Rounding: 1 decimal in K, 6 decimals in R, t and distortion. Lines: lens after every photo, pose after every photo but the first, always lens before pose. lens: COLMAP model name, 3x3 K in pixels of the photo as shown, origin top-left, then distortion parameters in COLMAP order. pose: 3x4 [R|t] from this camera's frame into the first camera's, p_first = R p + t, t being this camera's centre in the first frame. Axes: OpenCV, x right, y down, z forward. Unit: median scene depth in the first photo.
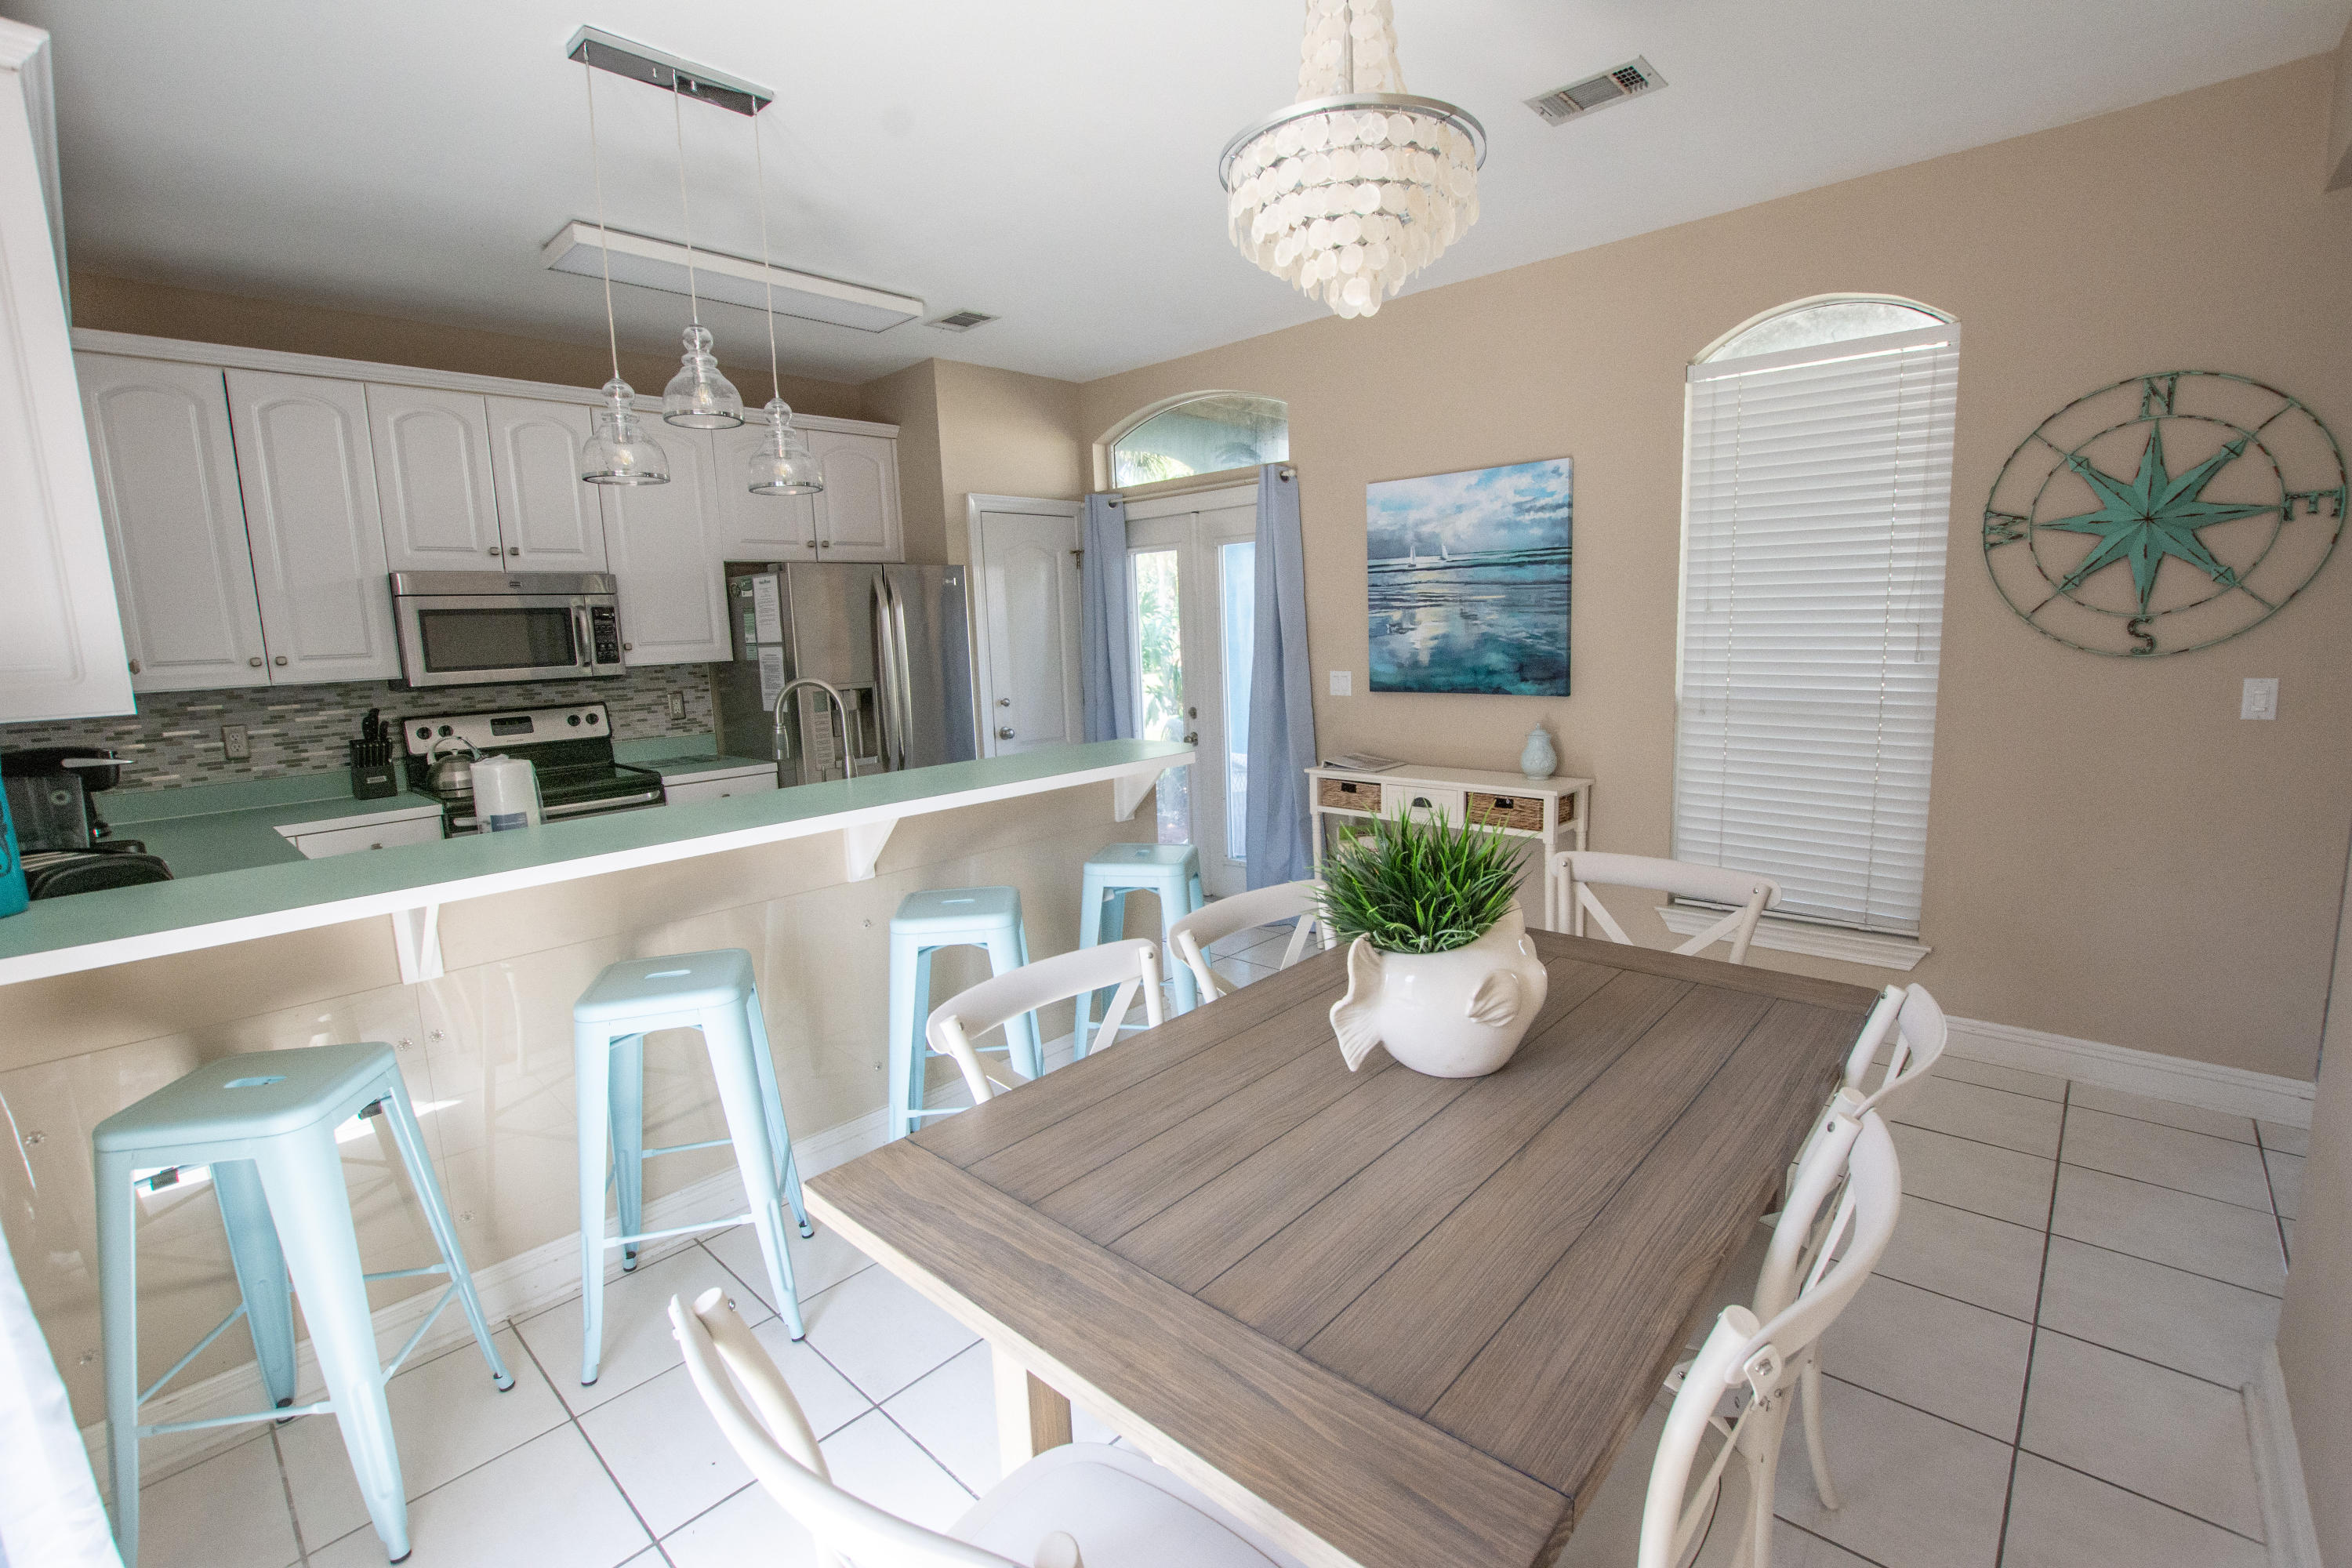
lens RADIAL K [[1033.8, 0, 1191.9], [0, 1033.8, 774.9], [0, 0, 1]] dist [-0.031052, 0.003671]
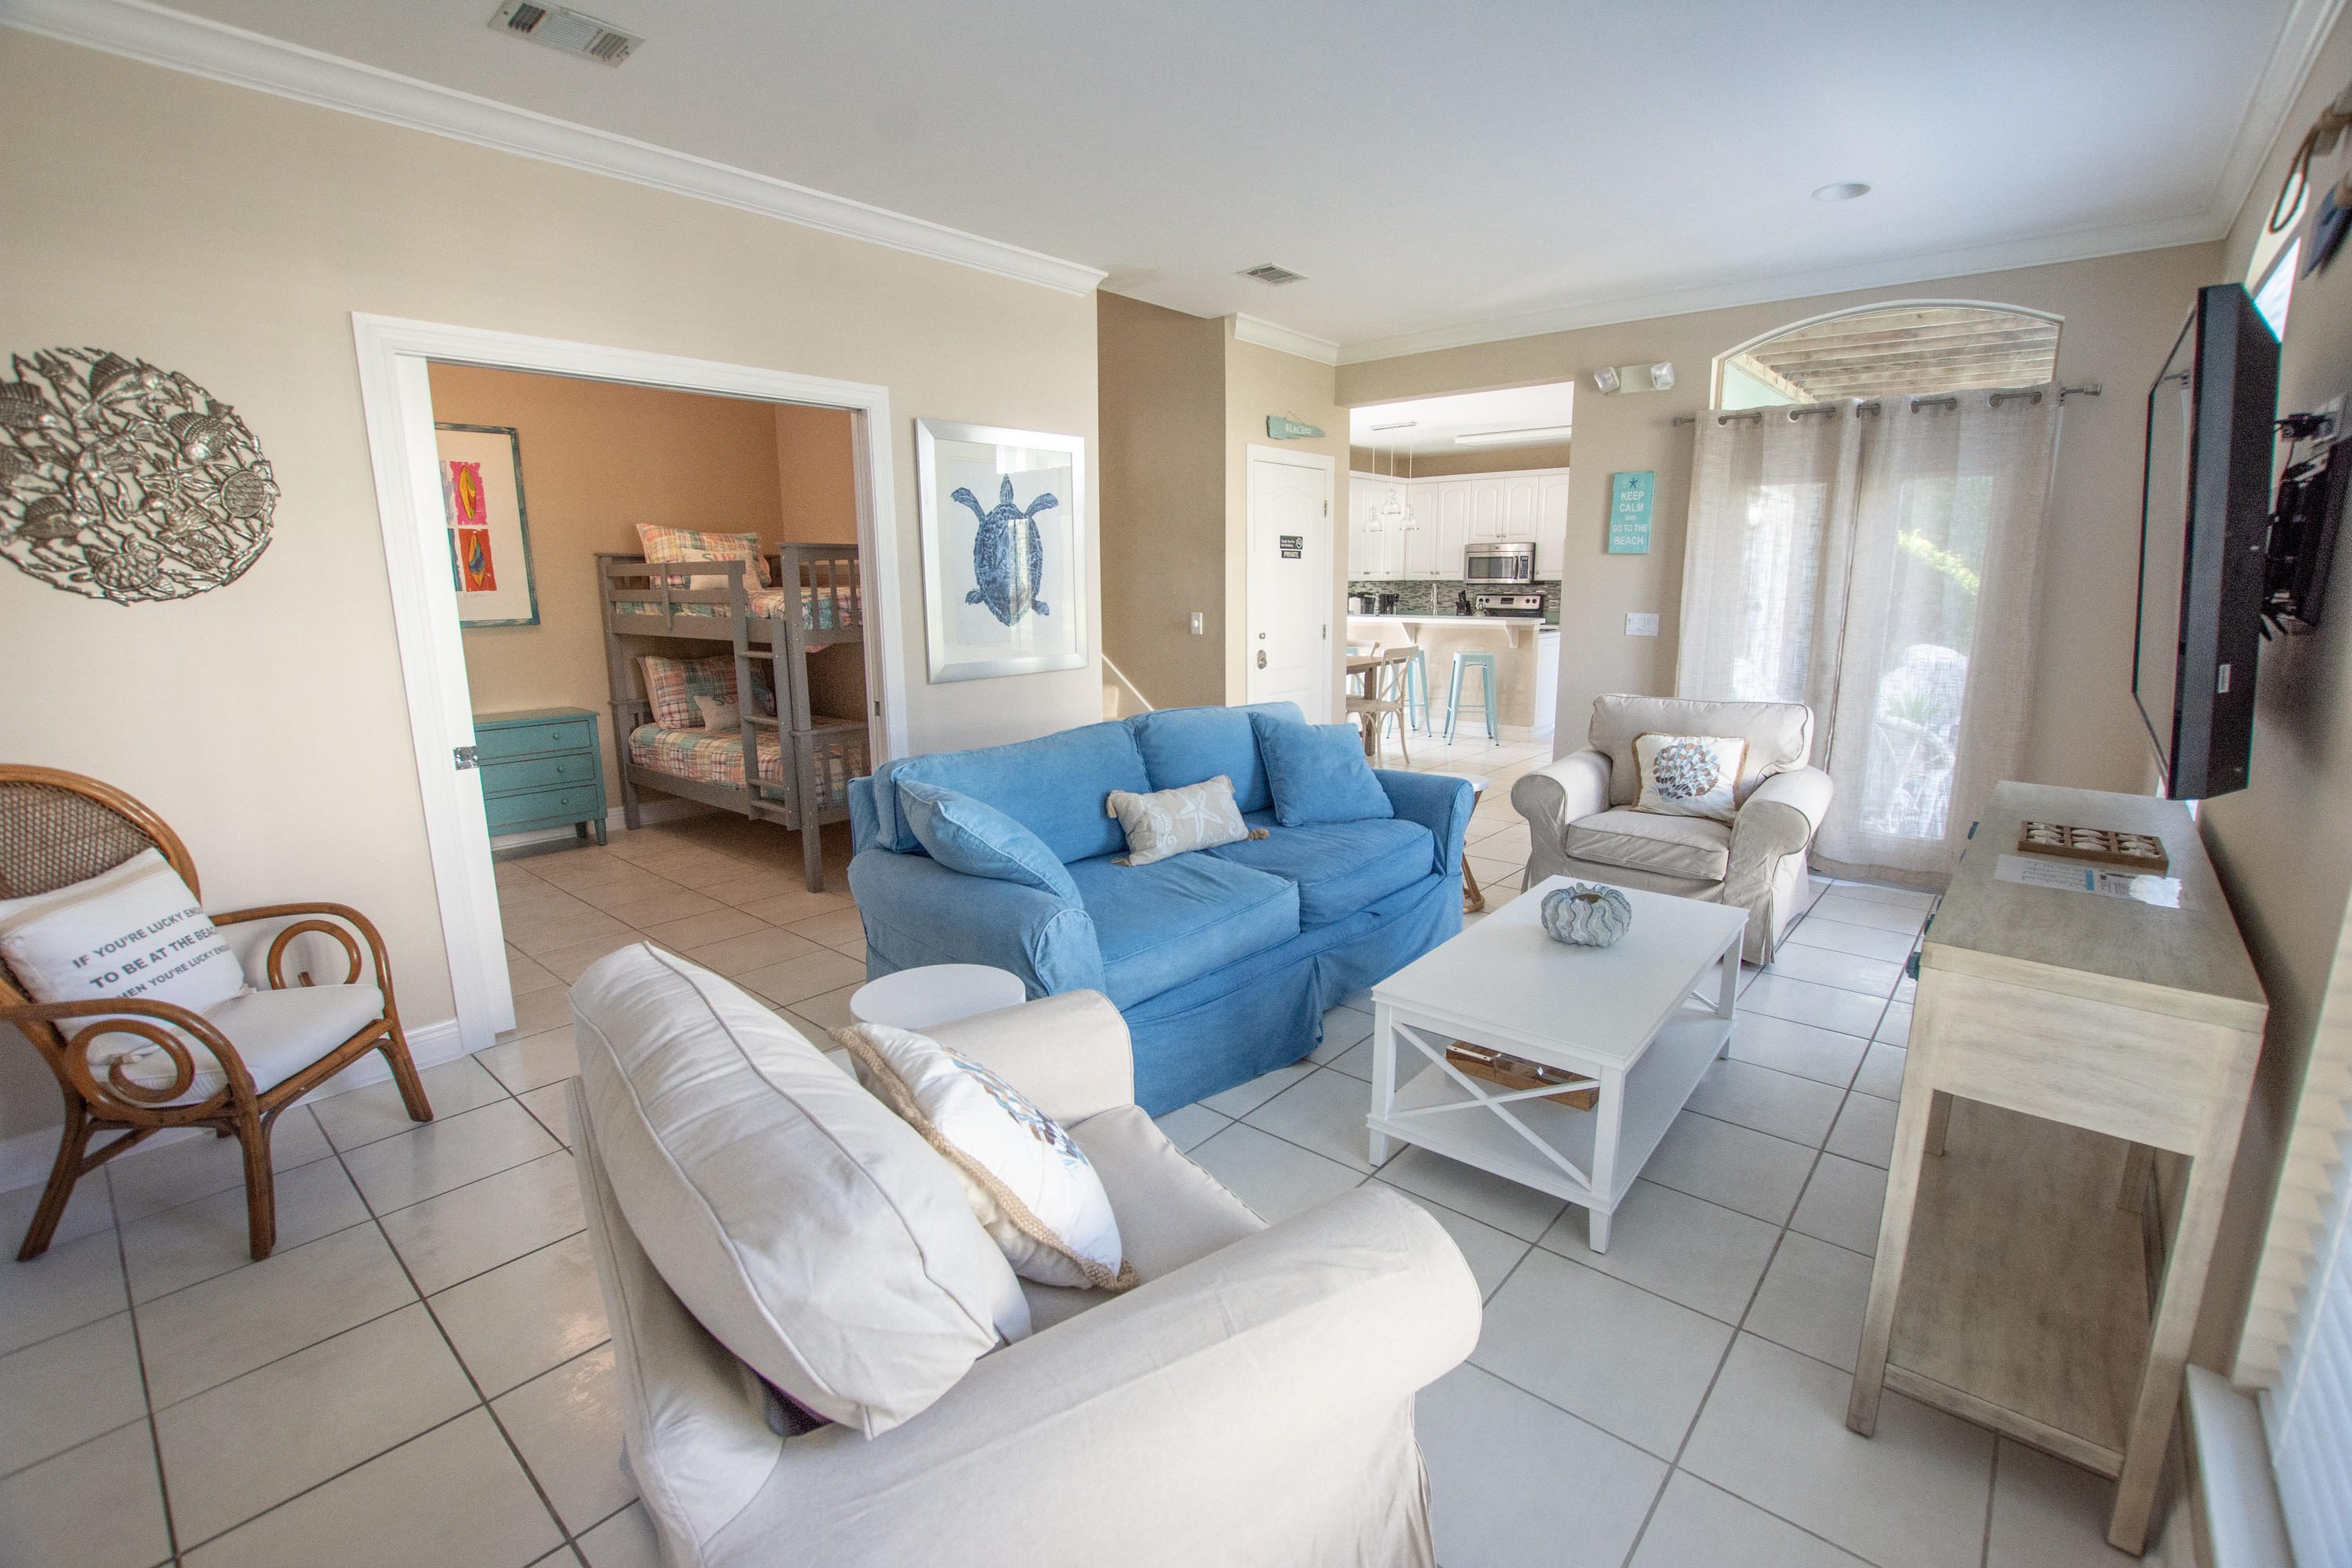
lens RADIAL K [[1033.8, 0, 1188.5], [0, 1033.8, 782.4], [0, 0, 1]] dist [-0.031052, 0.003671]
pose [[0.024070, 0.225177, -0.974021, 2.095167], [-0.141759, 0.965227, 0.219641, -0.065764], [0.989608, 0.132790, 0.055154, 0.099402]]
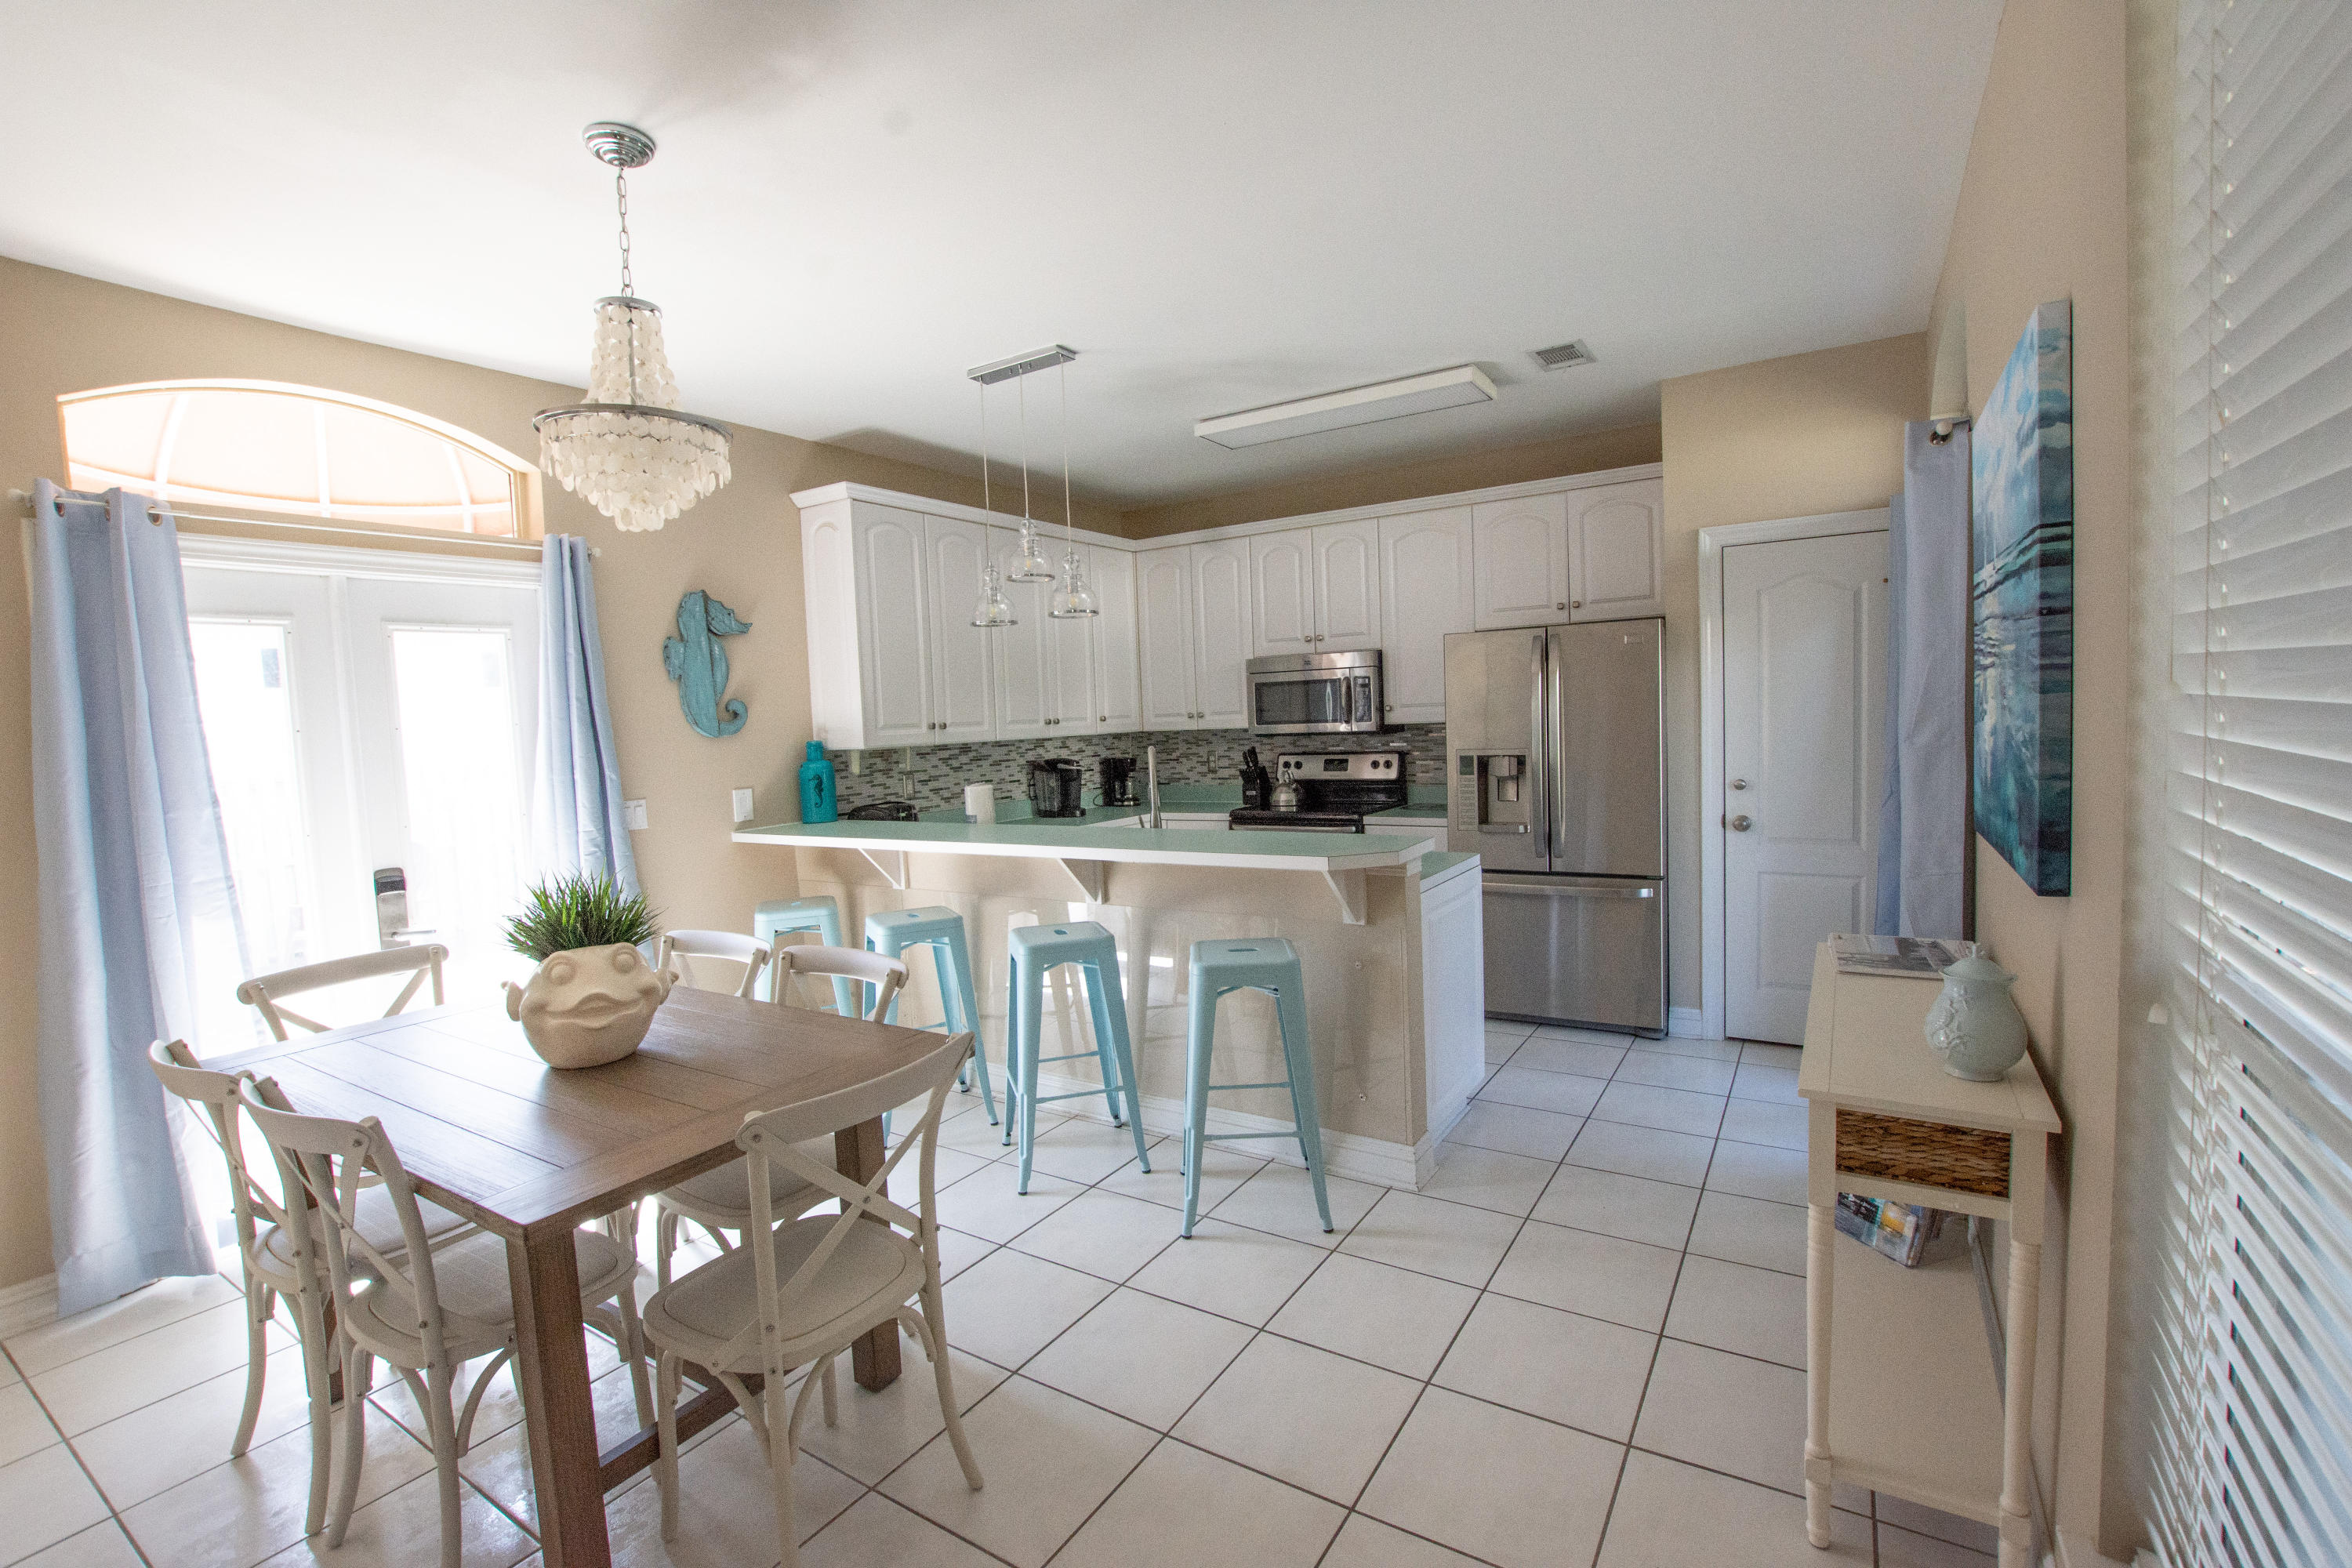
lens RADIAL K [[1033.8, 0, 1197.8], [0, 1033.8, 777.6], [0, 0, 1]] dist [-0.031052, 0.003671]
pose [[0.179223, 0.088056, -0.979860, 0.666281], [-0.108706, 0.991660, 0.069233, -0.110019], [0.977784, 0.094108, 0.187301, 0.585484]]
